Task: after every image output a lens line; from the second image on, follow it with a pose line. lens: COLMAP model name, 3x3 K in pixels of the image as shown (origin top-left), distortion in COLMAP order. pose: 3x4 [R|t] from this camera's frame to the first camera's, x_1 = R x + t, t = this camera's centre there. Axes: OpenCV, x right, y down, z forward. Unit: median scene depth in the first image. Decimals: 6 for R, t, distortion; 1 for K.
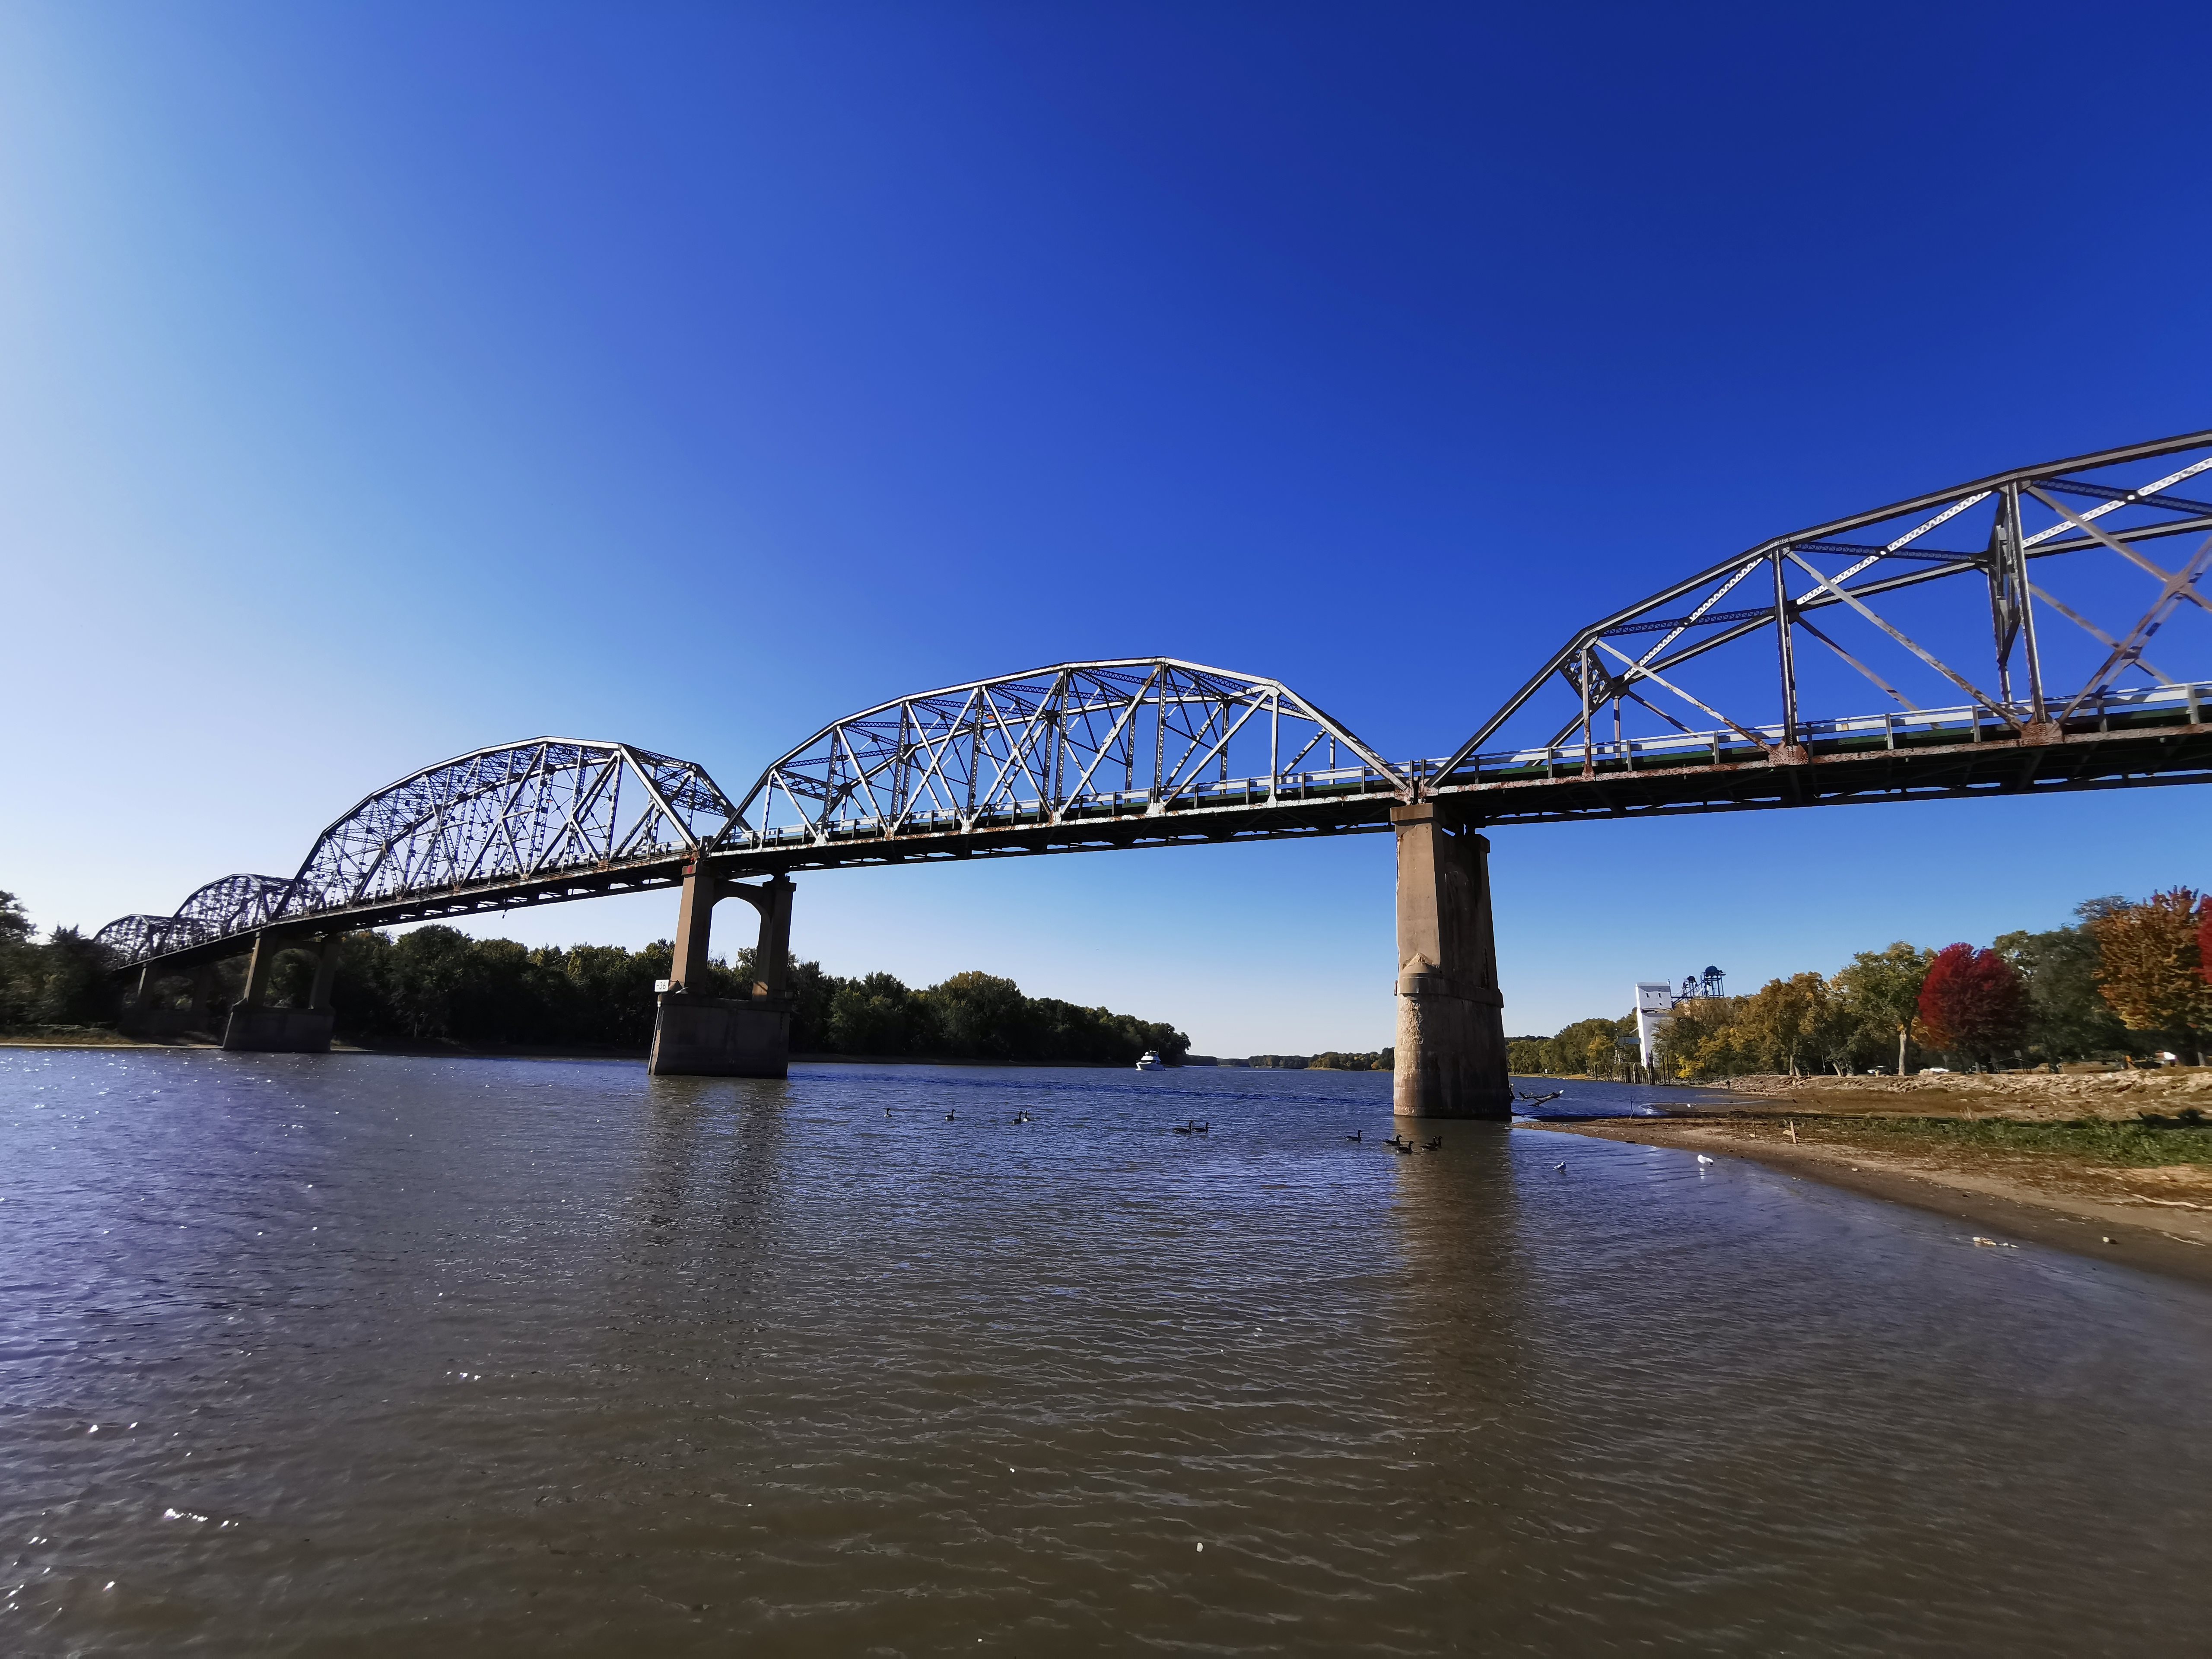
lens RADIAL K [[1020.4, 0, 1103.2], [0, 1020.4, 849.0], [0, 0, 1]] dist [-0.004883, 0.009246]
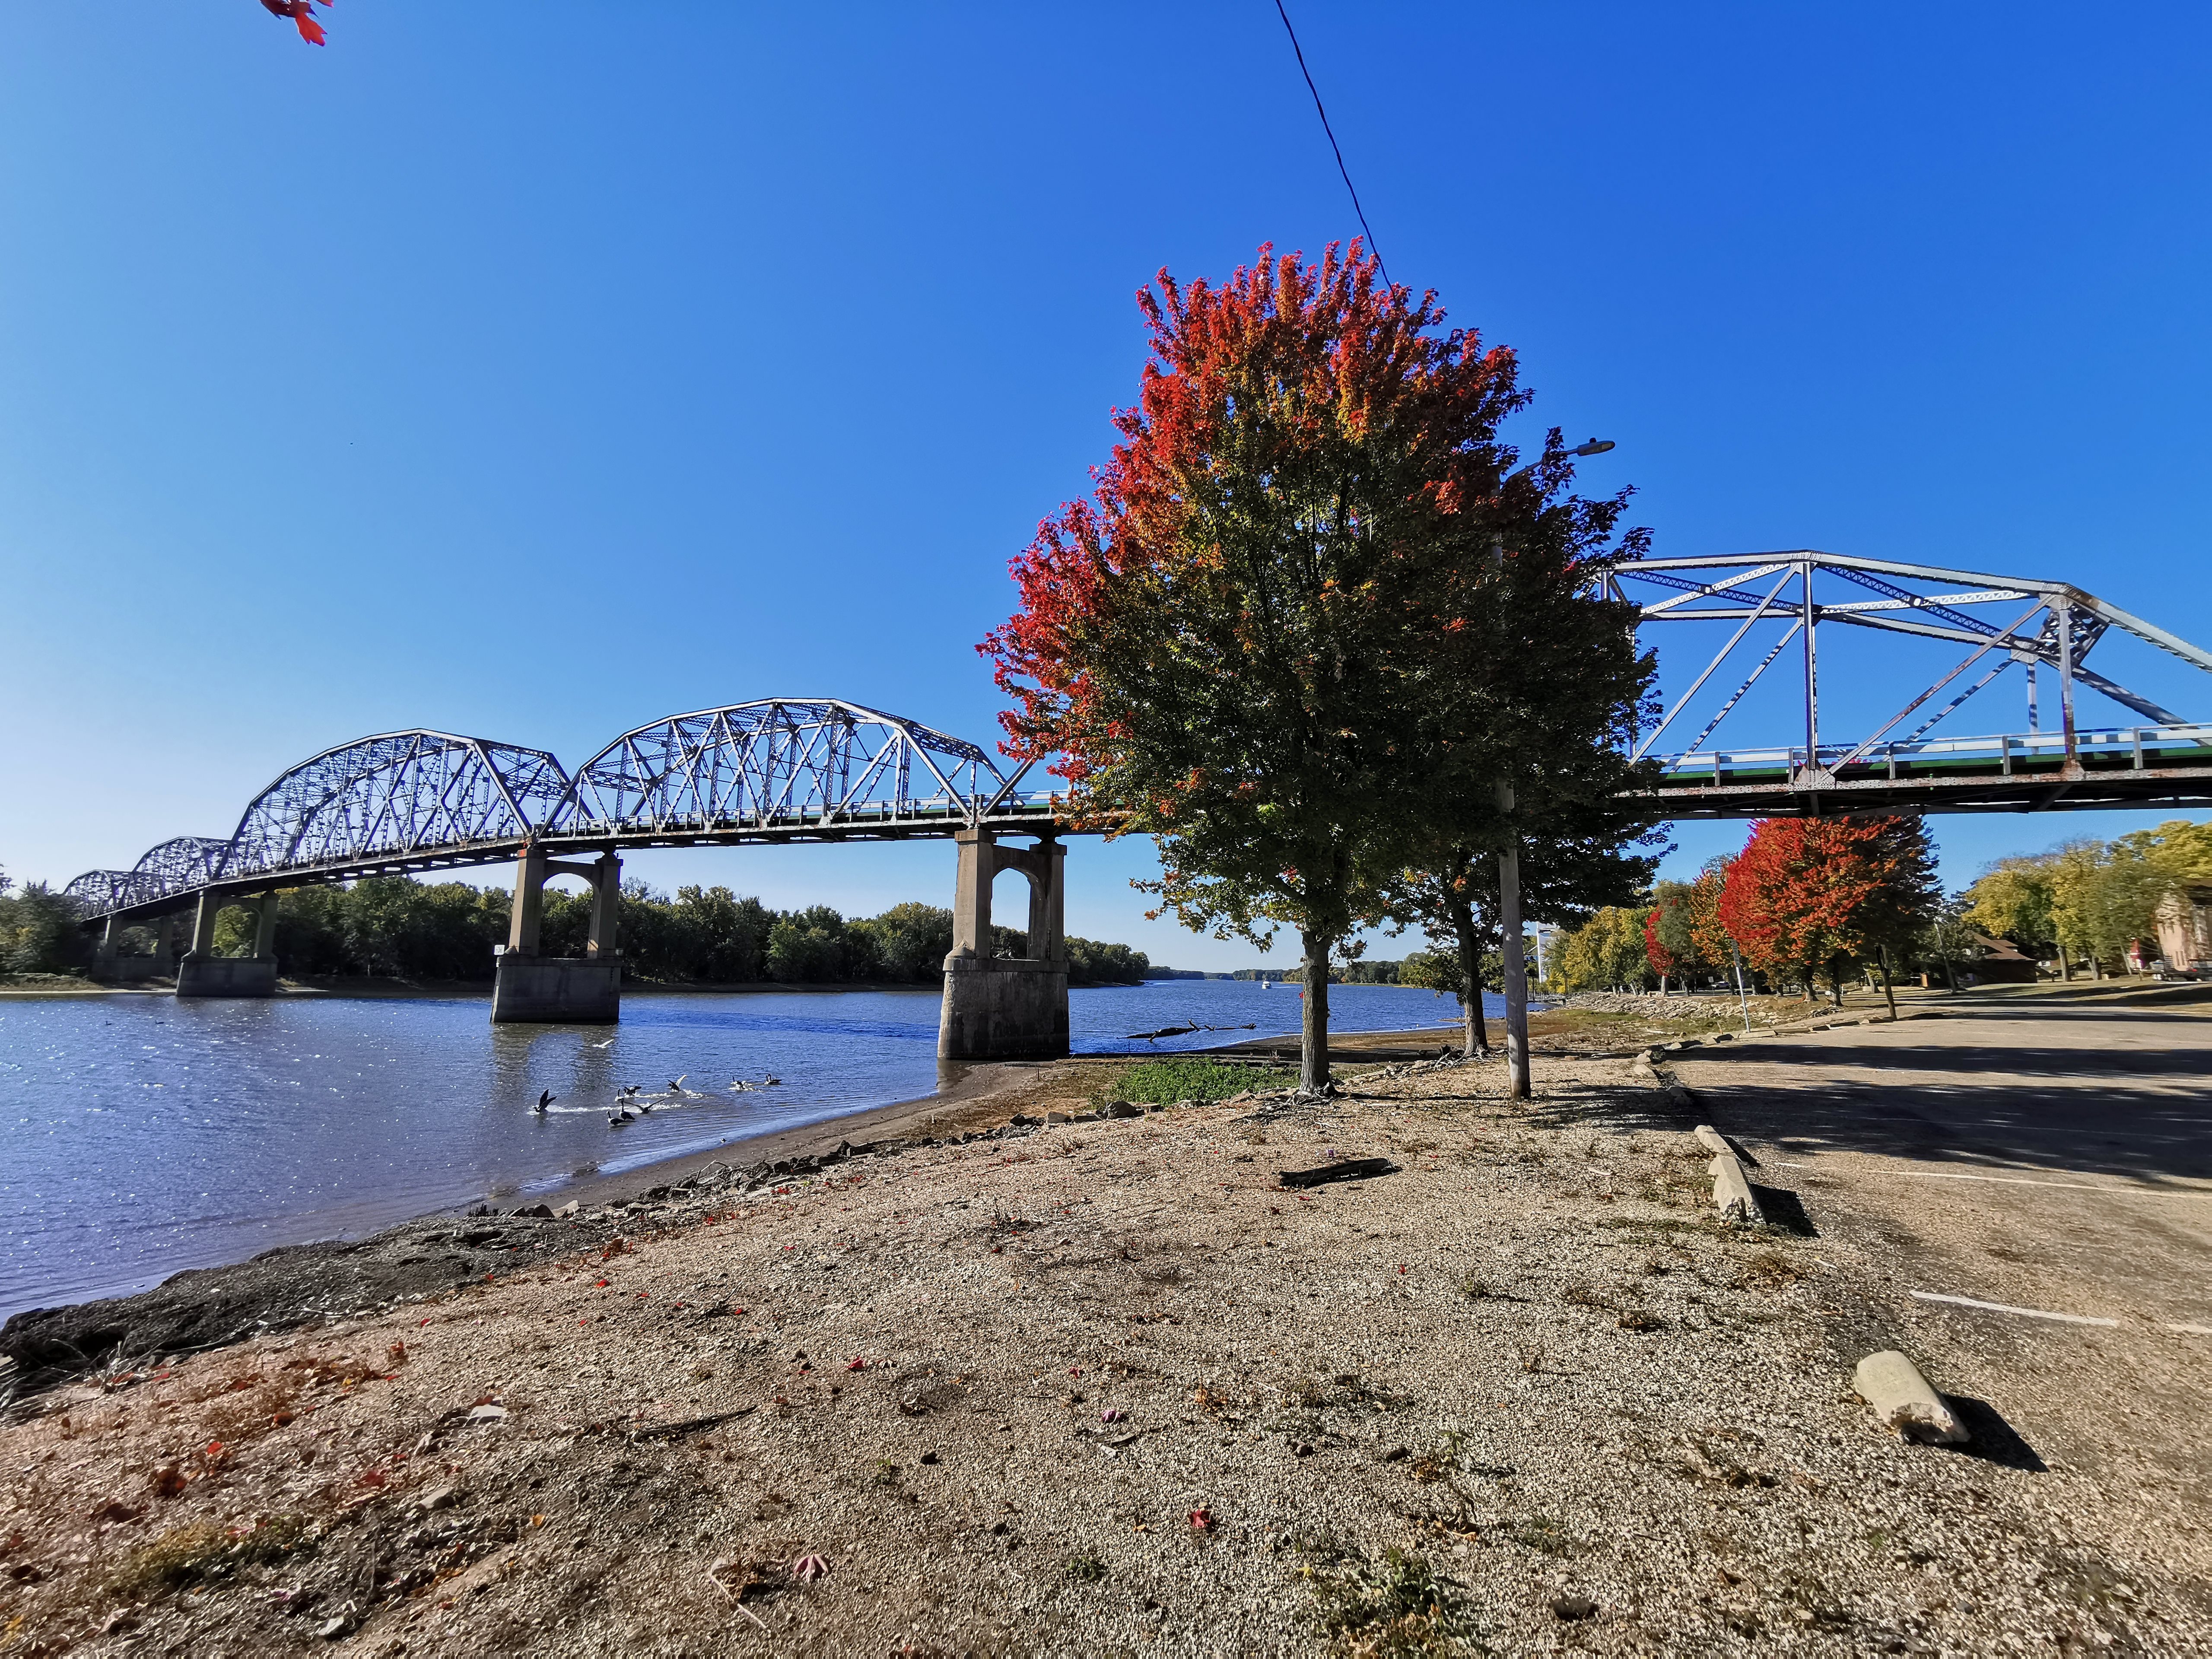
lens RADIAL K [[1024.0, 0, 1103.9], [0, 1024.0, 849.6], [0, 0, 1]] dist [-0.008829, 0.012367]
pose [[0.999910, -0.013395, 0.000896, 0.303073], [0.013277, 0.996570, 0.081677, -0.078960], [-0.001987, -0.081658, 0.996658, -0.221792]]
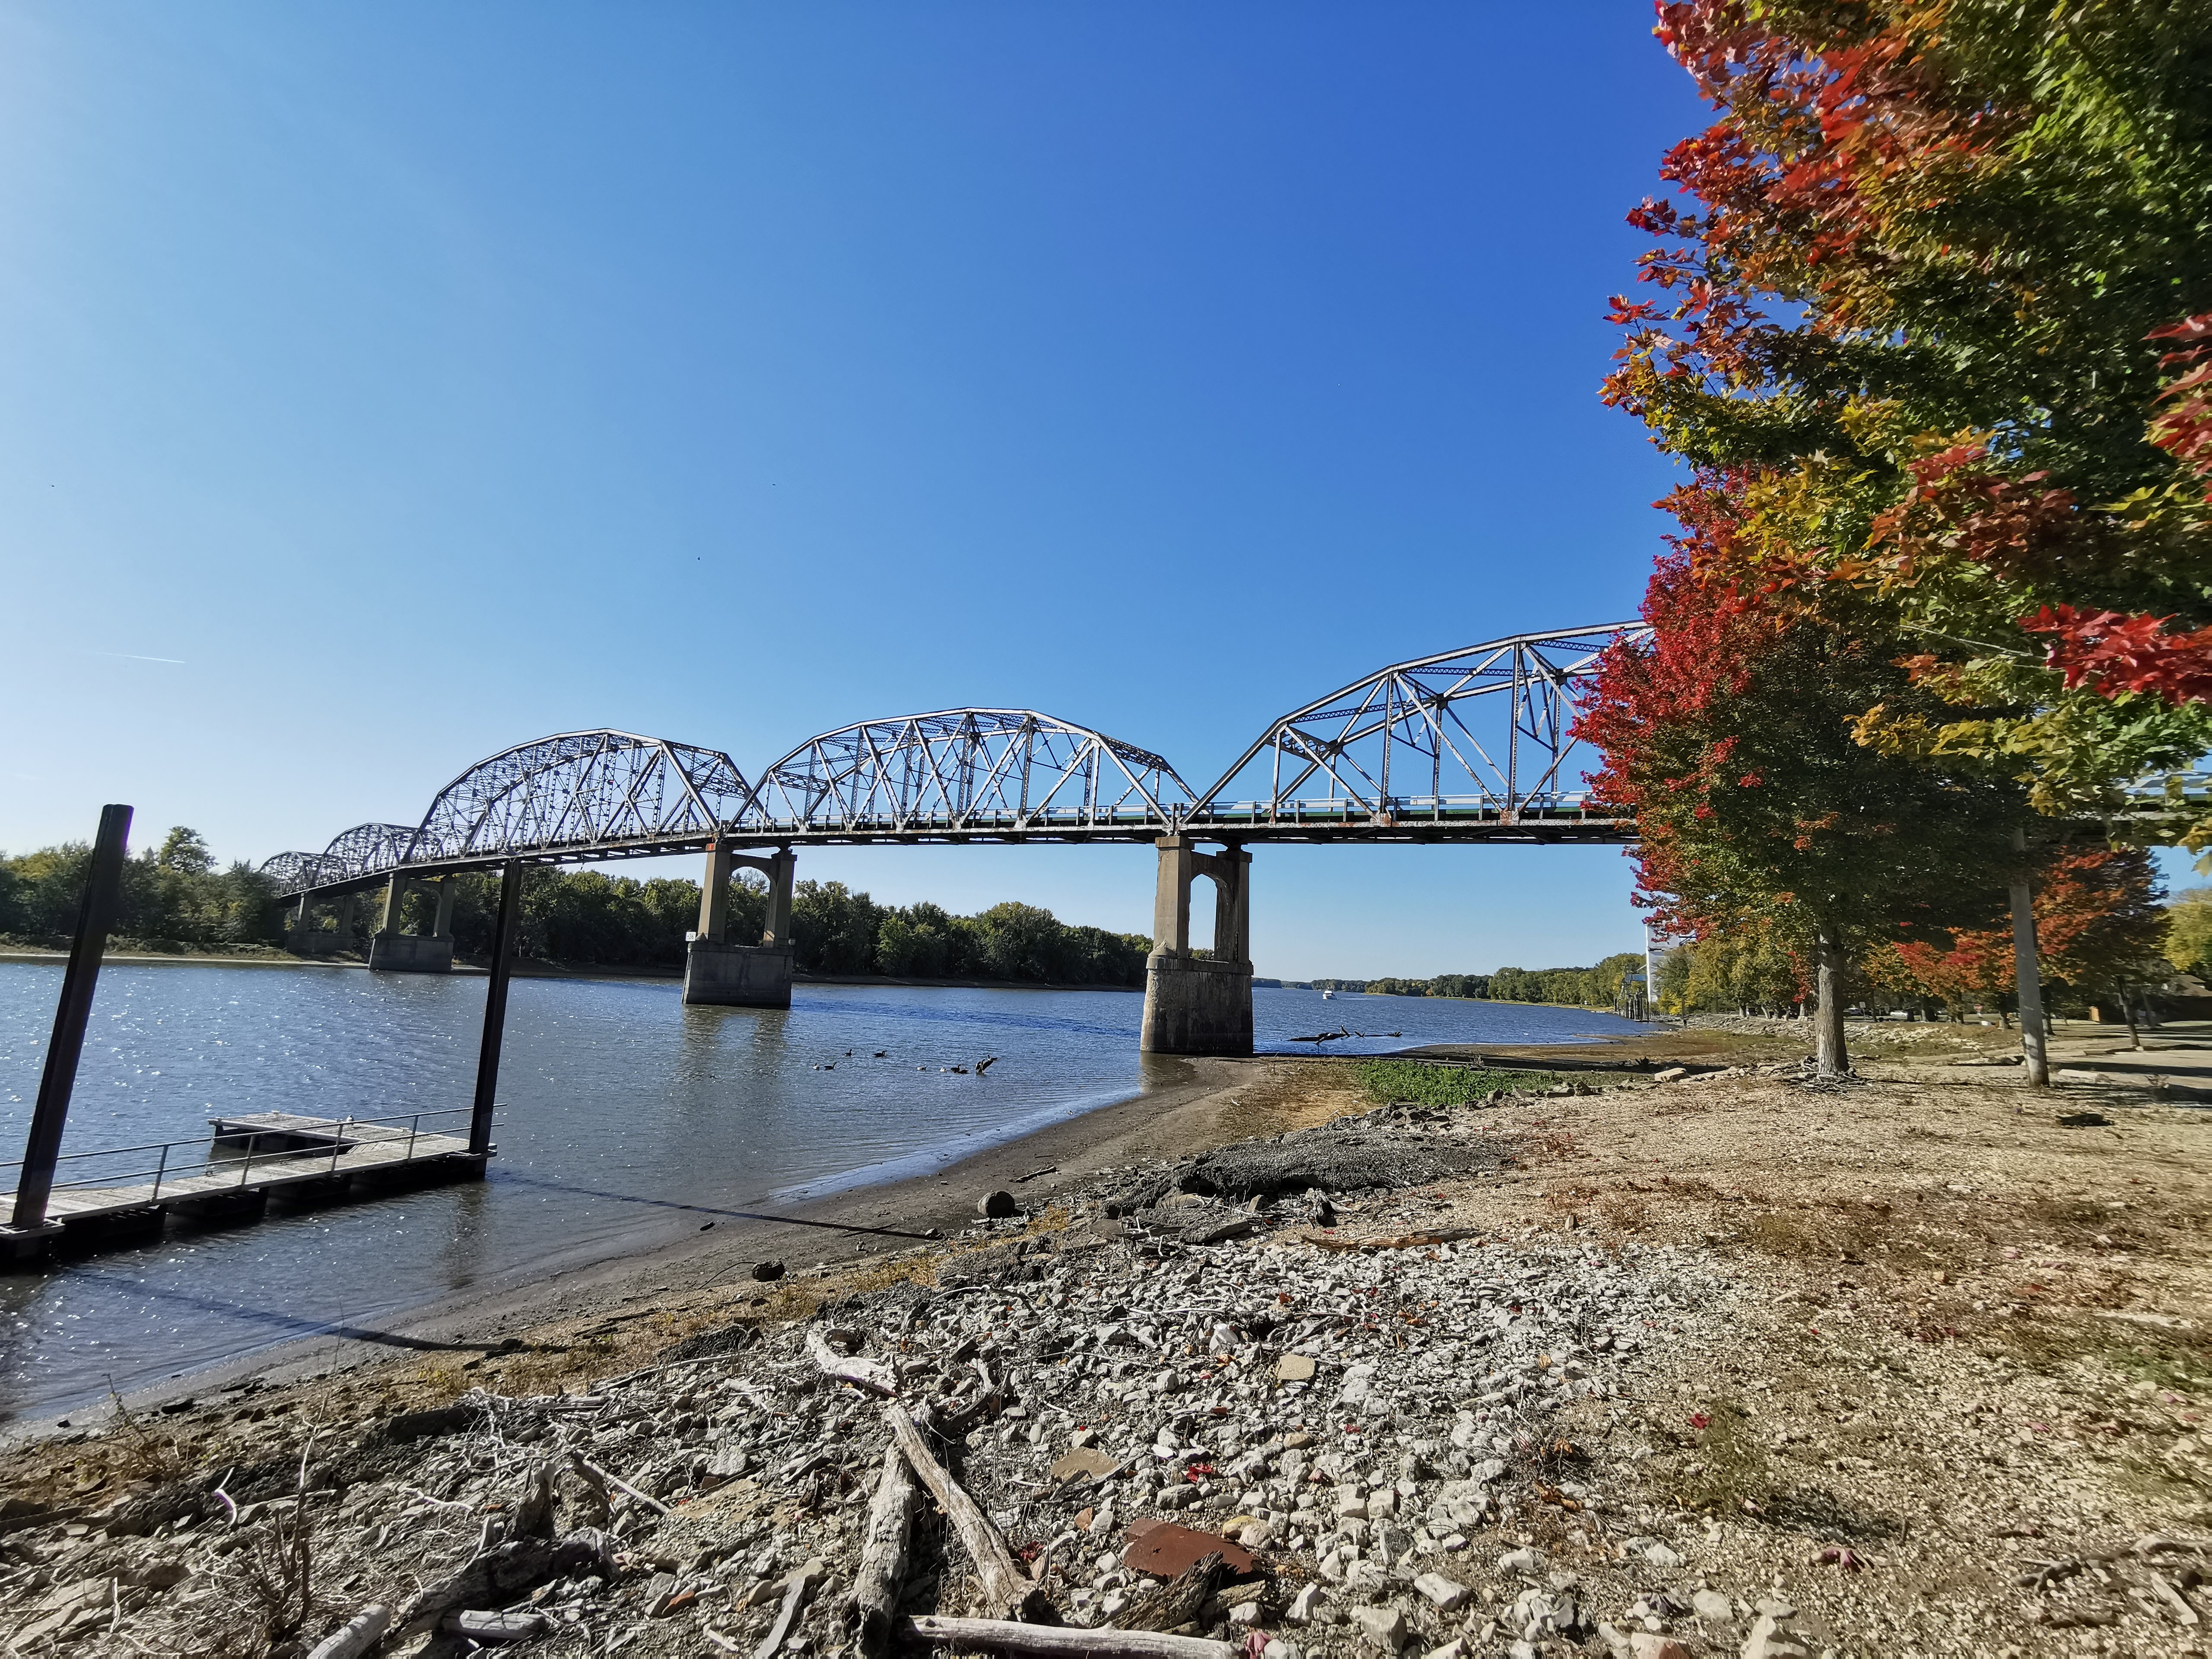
lens RADIAL K [[1024.0, 0, 1103.9], [0, 1024.0, 849.6], [0, 0, 1]] dist [-0.008829, 0.012367]
pose [[0.997256, 0.010829, -0.073231, 0.199814], [-0.005097, 0.996940, 0.078010, -0.085864], [0.073852, -0.077423, 0.994259, -0.272140]]
